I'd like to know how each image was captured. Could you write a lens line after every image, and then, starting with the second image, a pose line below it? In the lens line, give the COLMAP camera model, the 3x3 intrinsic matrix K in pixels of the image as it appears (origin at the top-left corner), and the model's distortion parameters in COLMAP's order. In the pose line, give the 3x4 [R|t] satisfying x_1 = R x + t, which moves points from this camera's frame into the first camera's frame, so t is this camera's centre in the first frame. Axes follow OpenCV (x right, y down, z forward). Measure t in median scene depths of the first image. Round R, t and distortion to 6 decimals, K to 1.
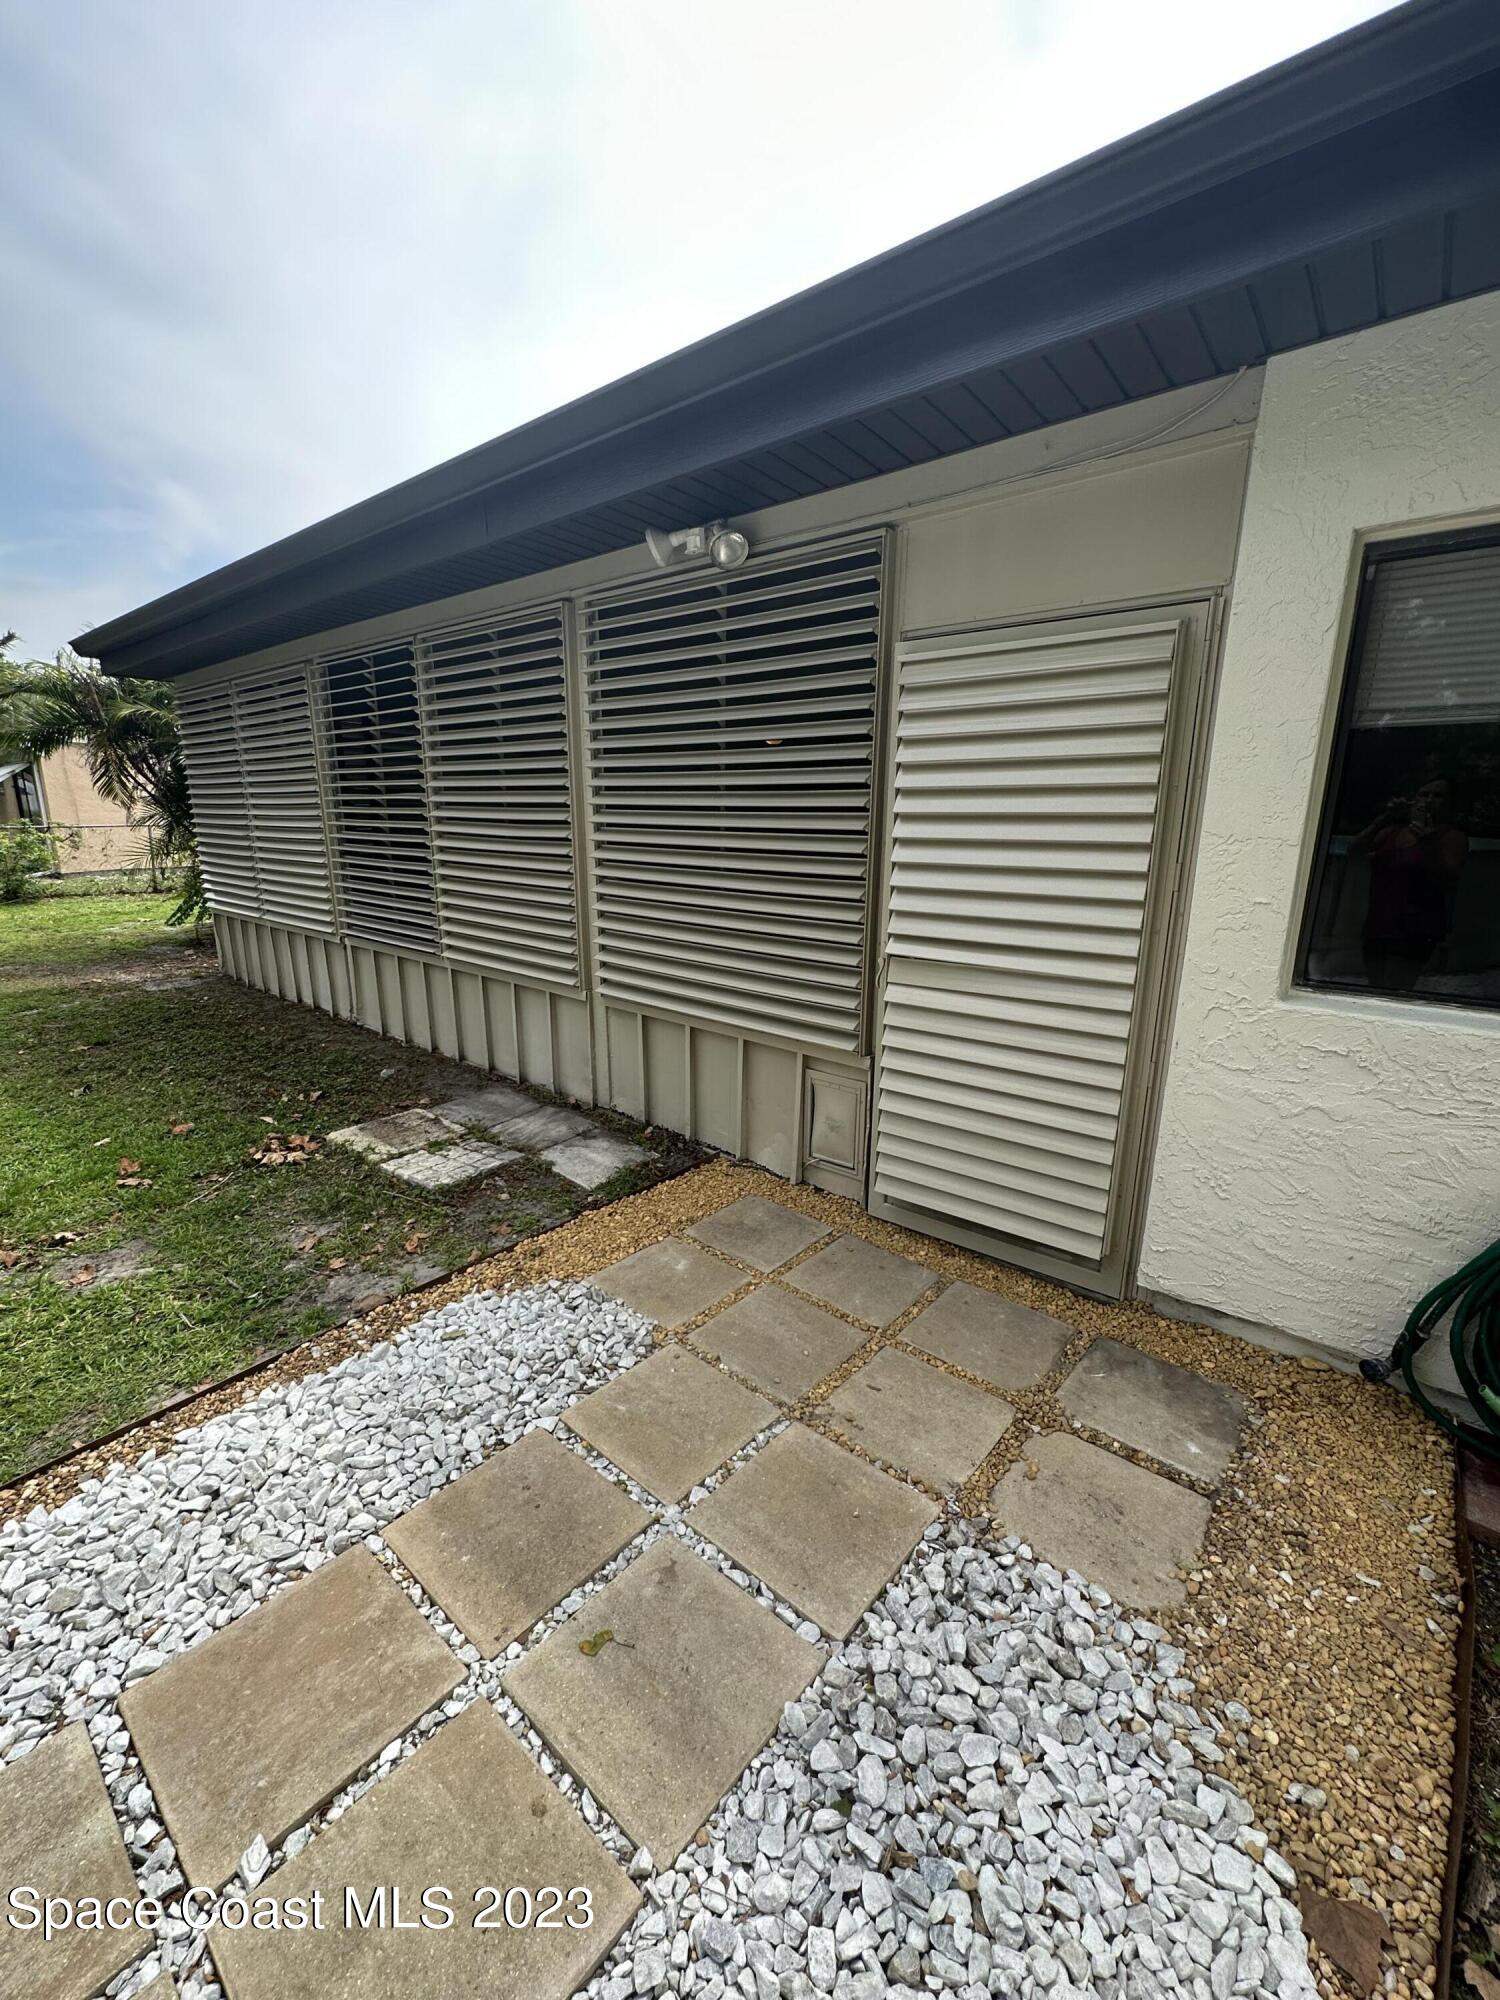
lens RADIAL K [[797.4, 0, 750.0], [0, 797.4, 1000.0], [0, 0, 1]] dist [-0.001199, -0.000303]
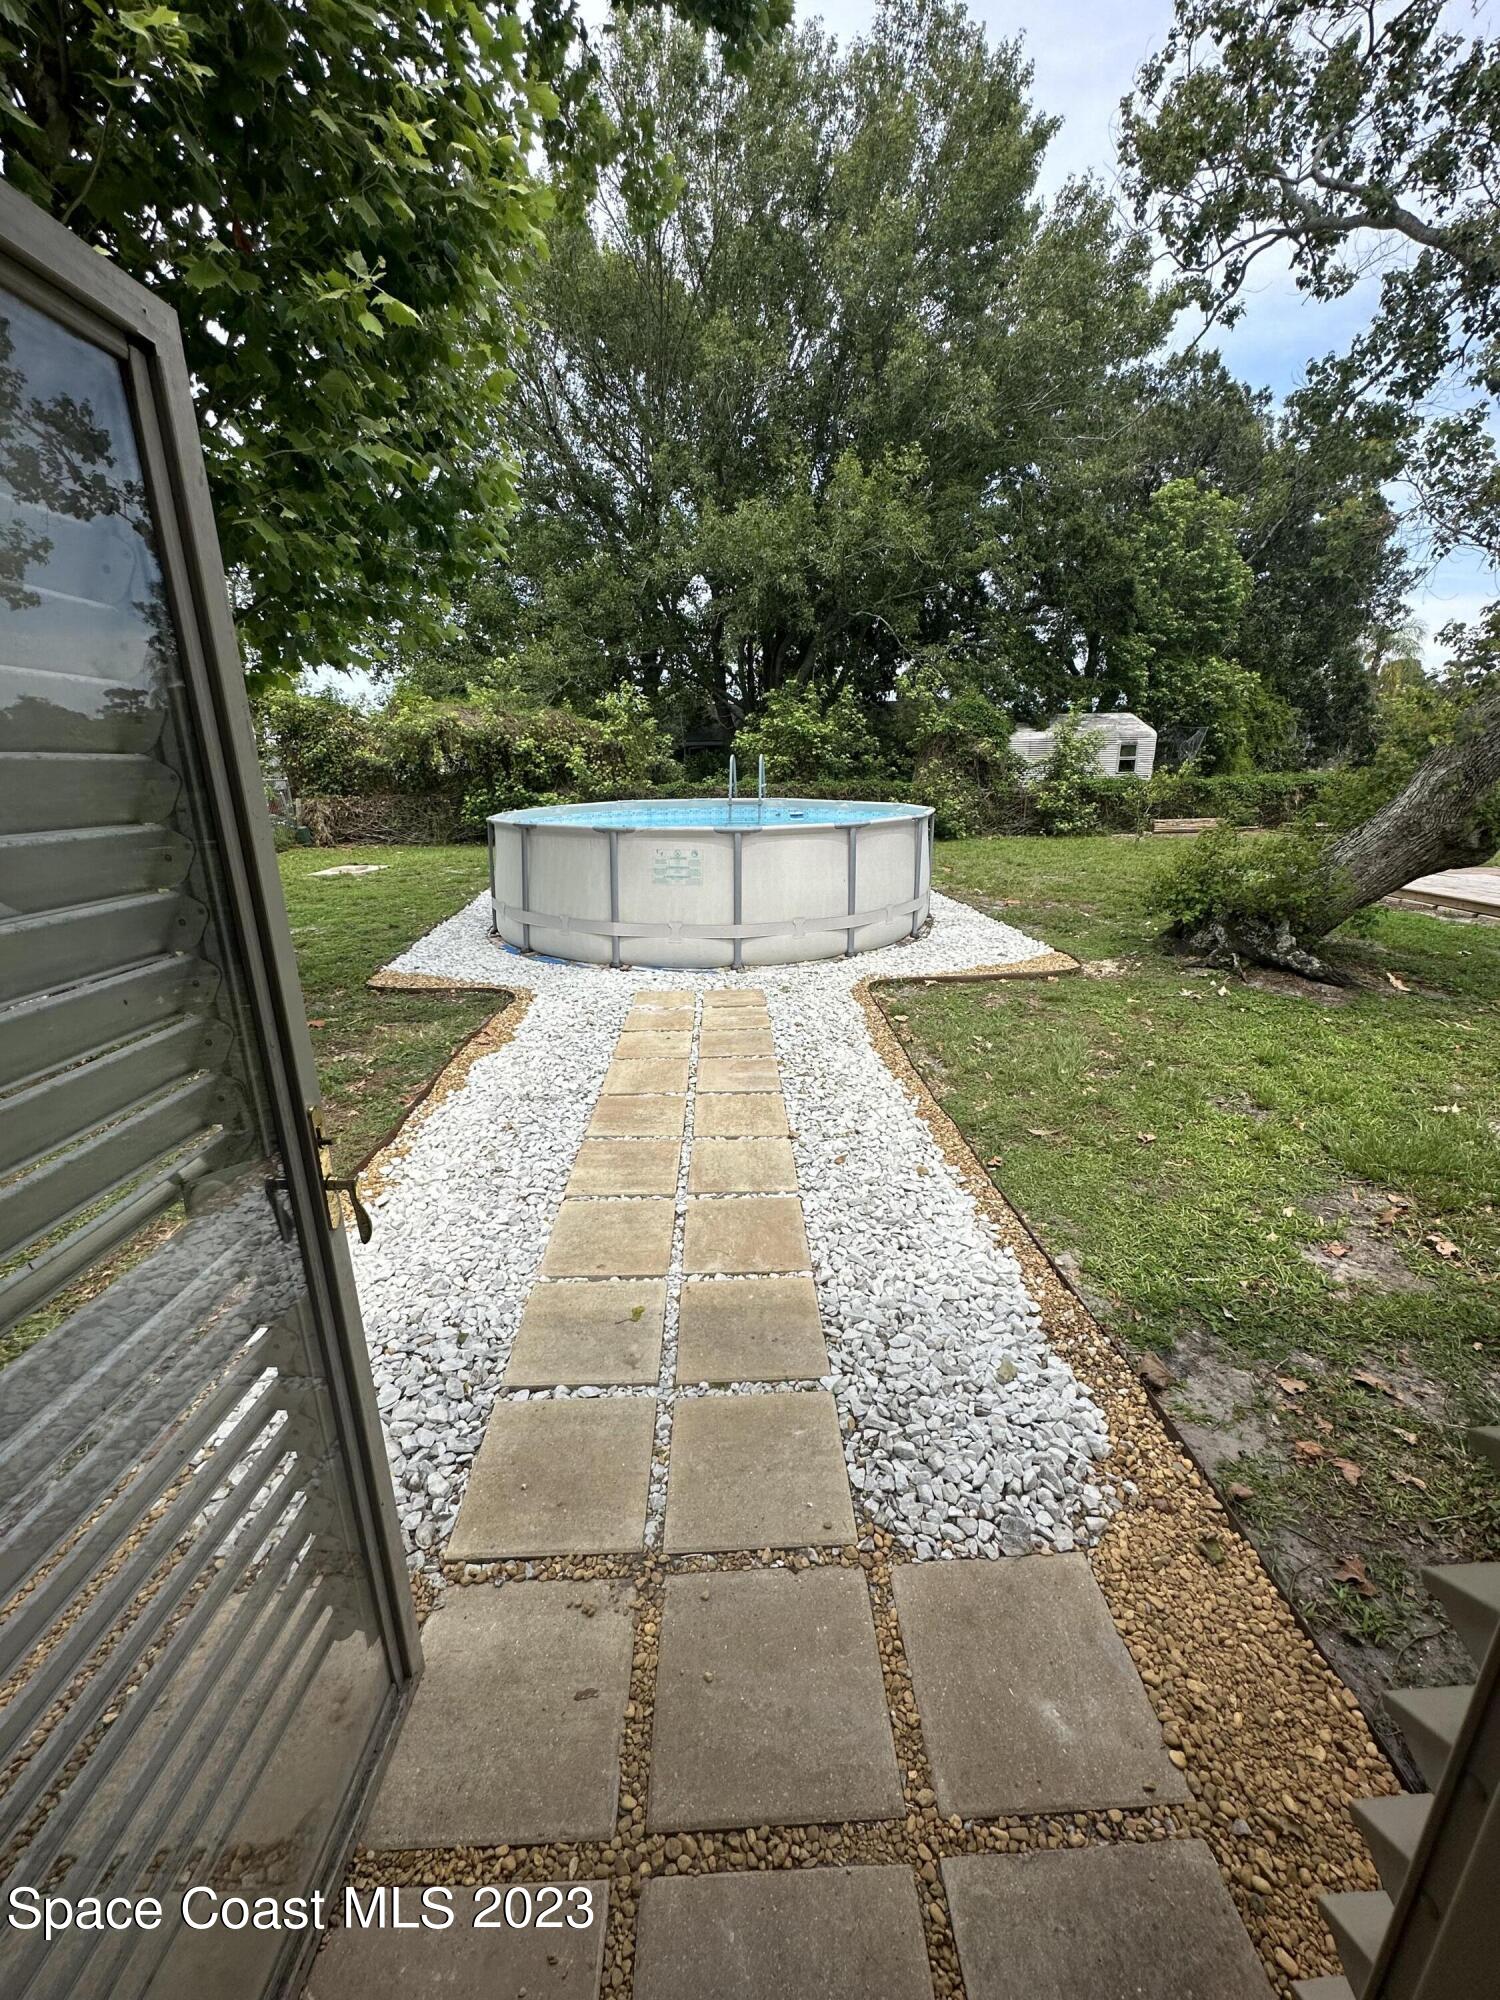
lens RADIAL K [[797.4, 0, 750.0], [0, 797.4, 1000.0], [0, 0, 1]] dist [-0.001199, -0.000303]
pose [[-0.738175, 0.195841, -0.645558, 0.388795], [-0.150051, 0.885298, 0.440150, -0.345767], [0.657710, 0.421774, -0.624118, 1.332984]]
